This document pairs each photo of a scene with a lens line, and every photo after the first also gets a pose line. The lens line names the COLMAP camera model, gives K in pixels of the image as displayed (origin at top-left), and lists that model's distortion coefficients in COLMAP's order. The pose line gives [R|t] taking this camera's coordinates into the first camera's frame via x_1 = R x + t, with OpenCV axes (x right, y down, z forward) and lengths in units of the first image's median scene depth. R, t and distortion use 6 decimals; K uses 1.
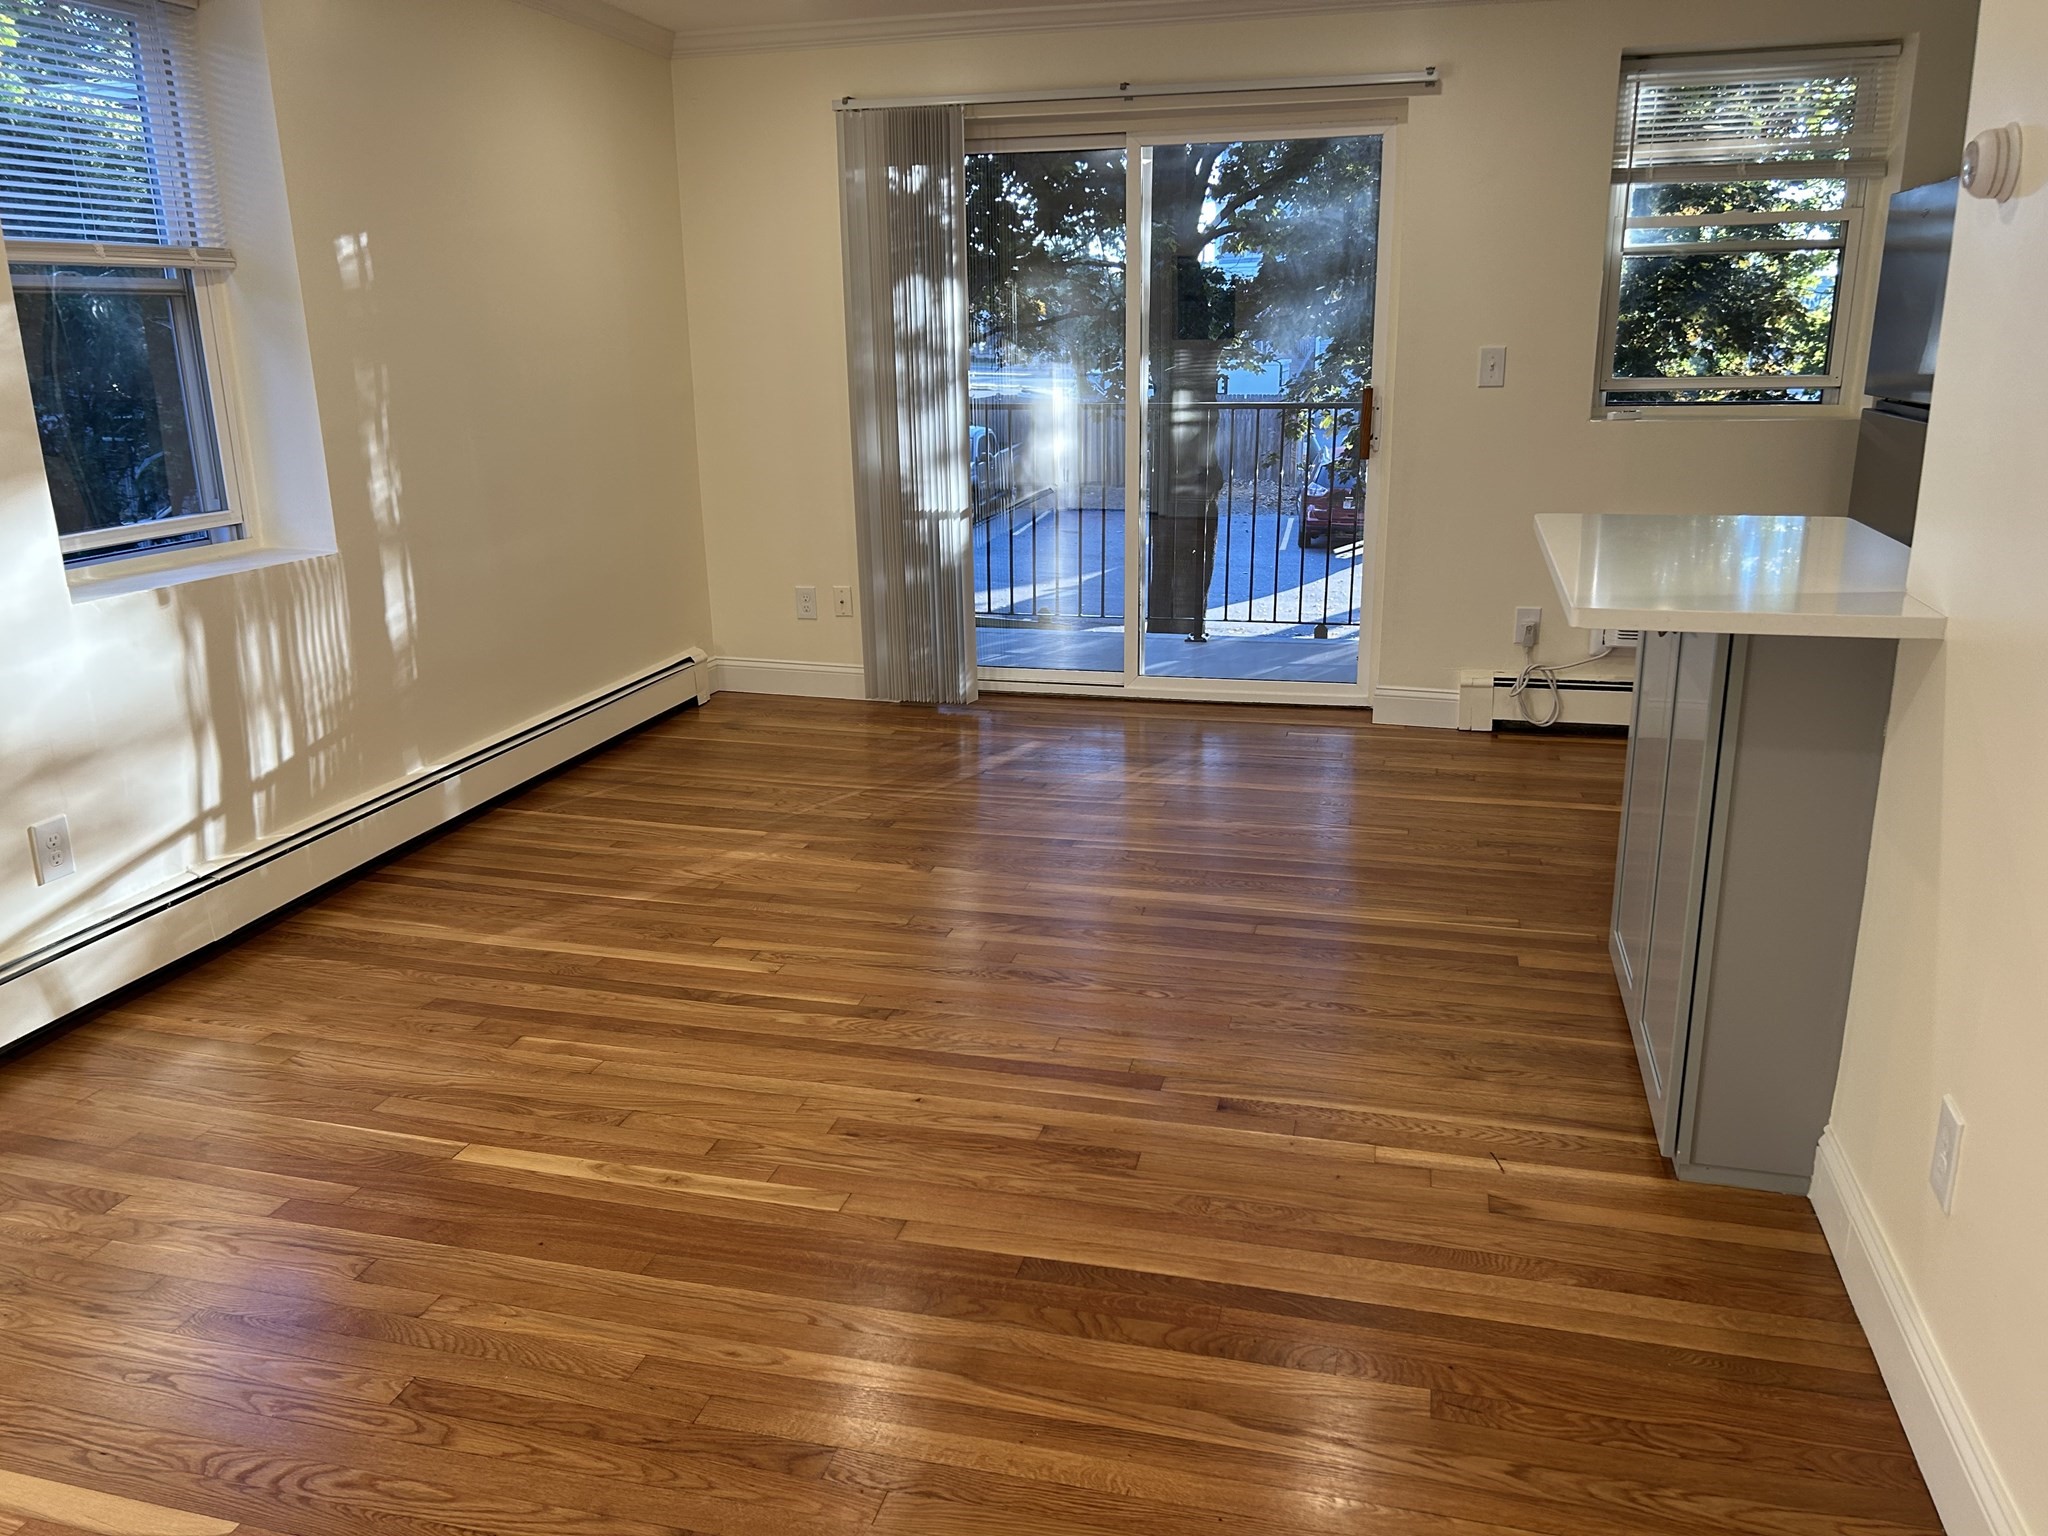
lens RADIAL K [[1528.9, 0, 1017.5], [0, 1528.9, 758.3], [0, 0, 1]] dist [0.054905, -0.037619]
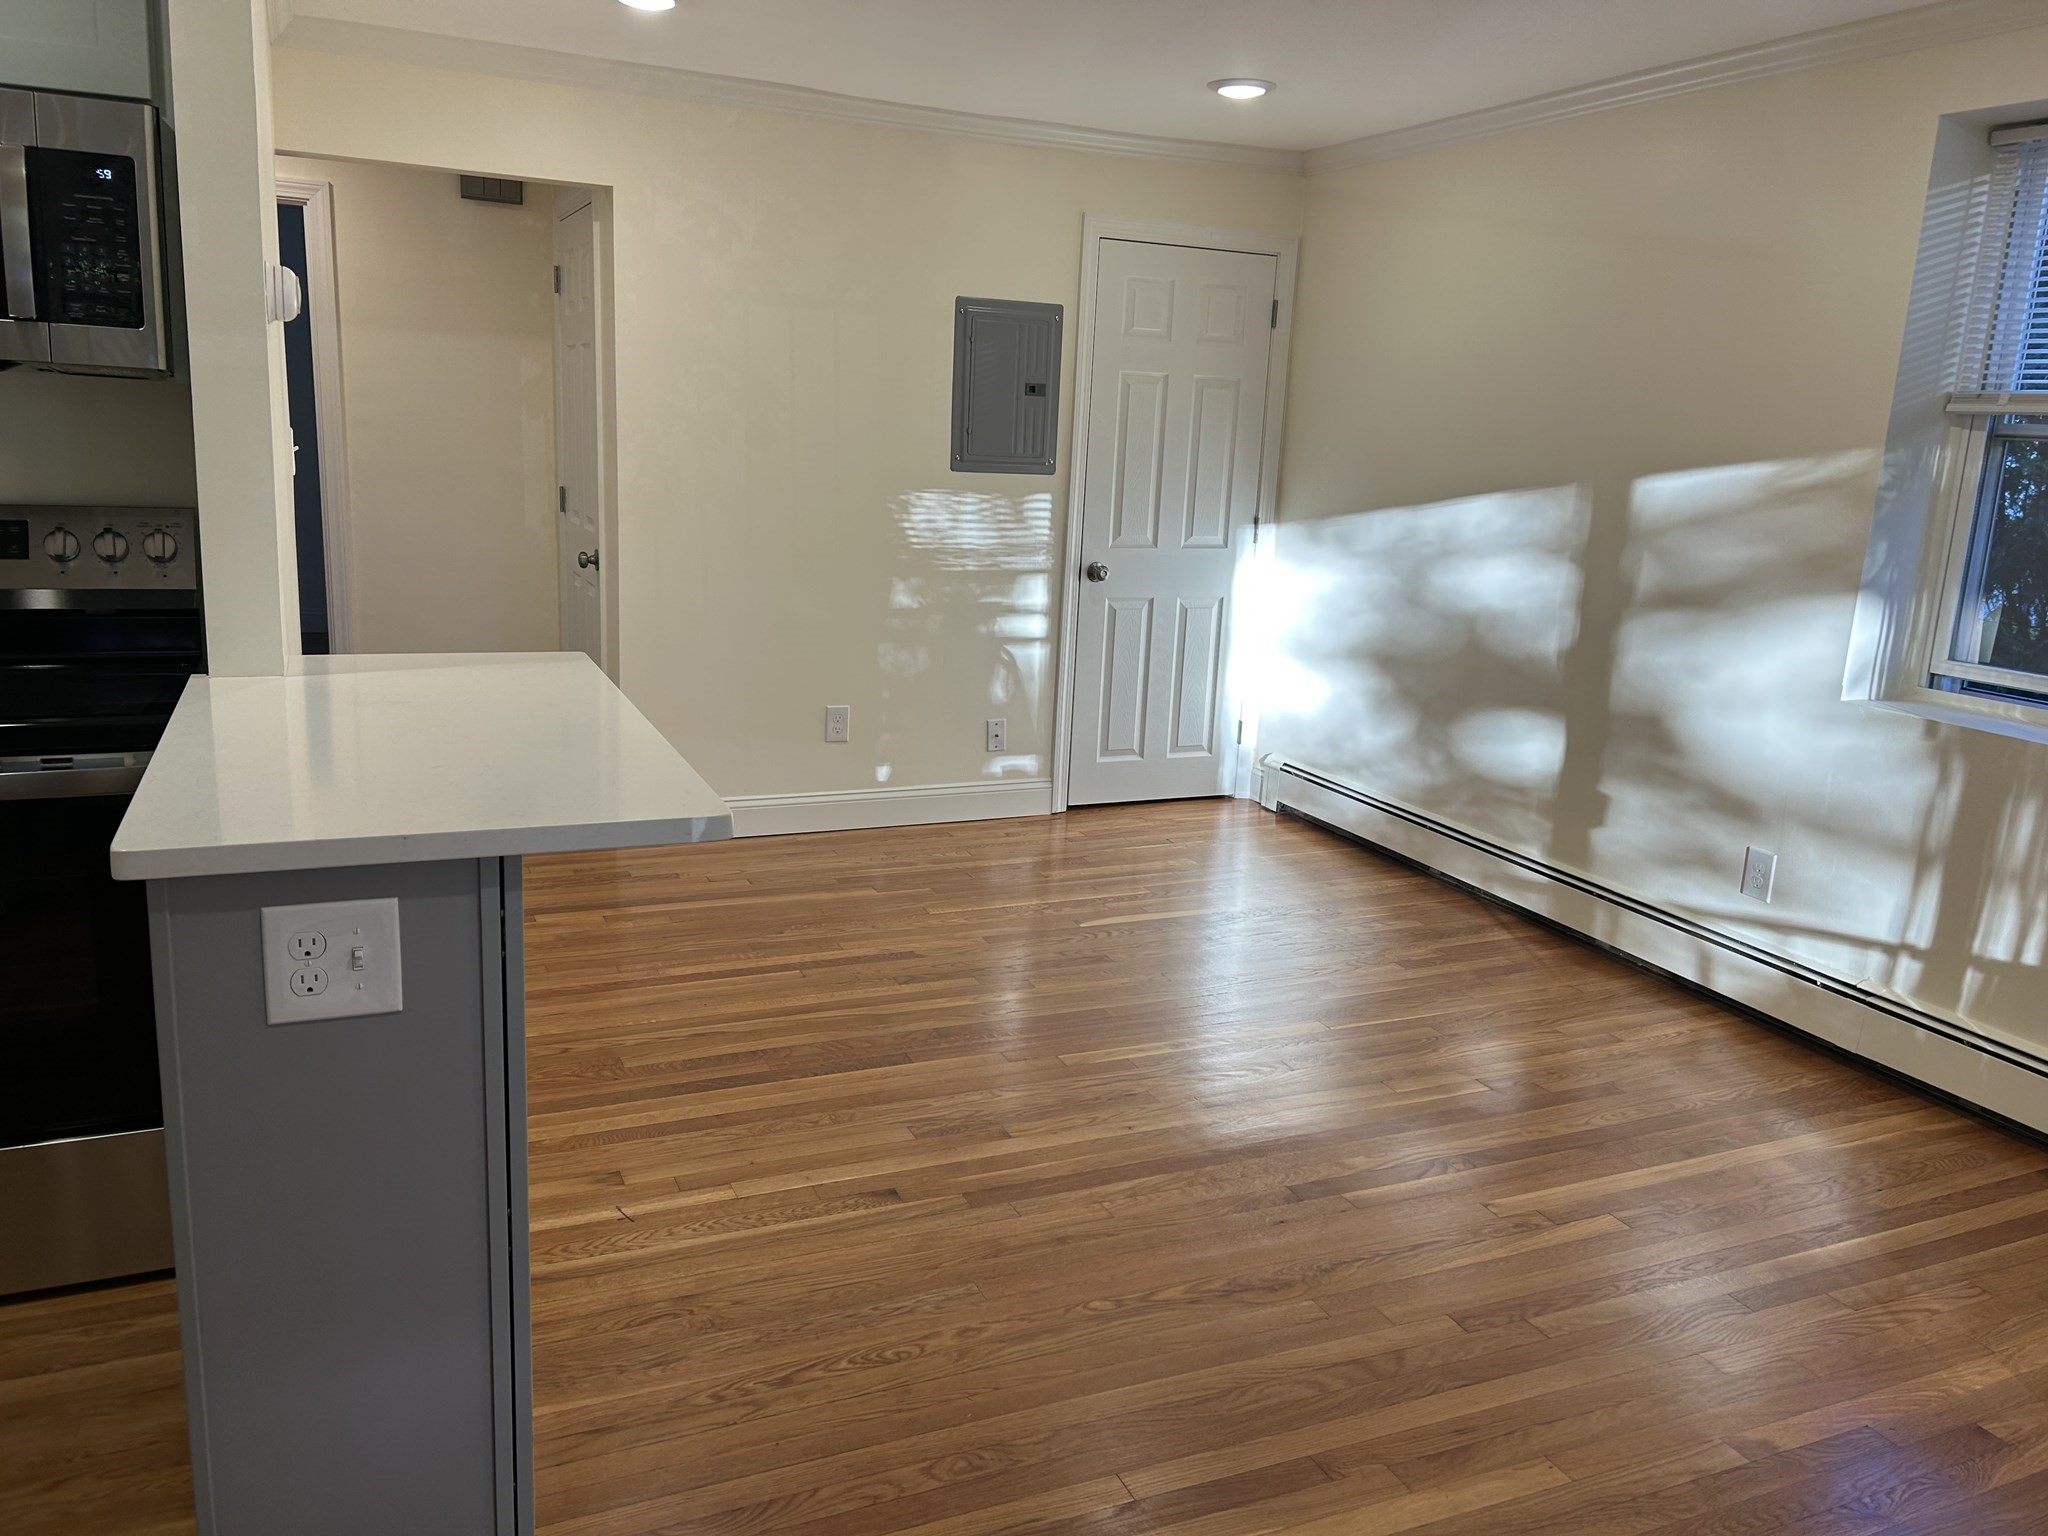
lens RADIAL K [[1528.9, 0, 1018.7], [0, 1528.9, 764.8], [0, 0, 1]] dist [0.054905, -0.037619]
pose [[-0.779300, 0.118528, -0.615339, 0.568101], [-0.203699, 0.880709, 0.427619, -0.409041], [0.592620, 0.458587, -0.662193, 1.366609]]
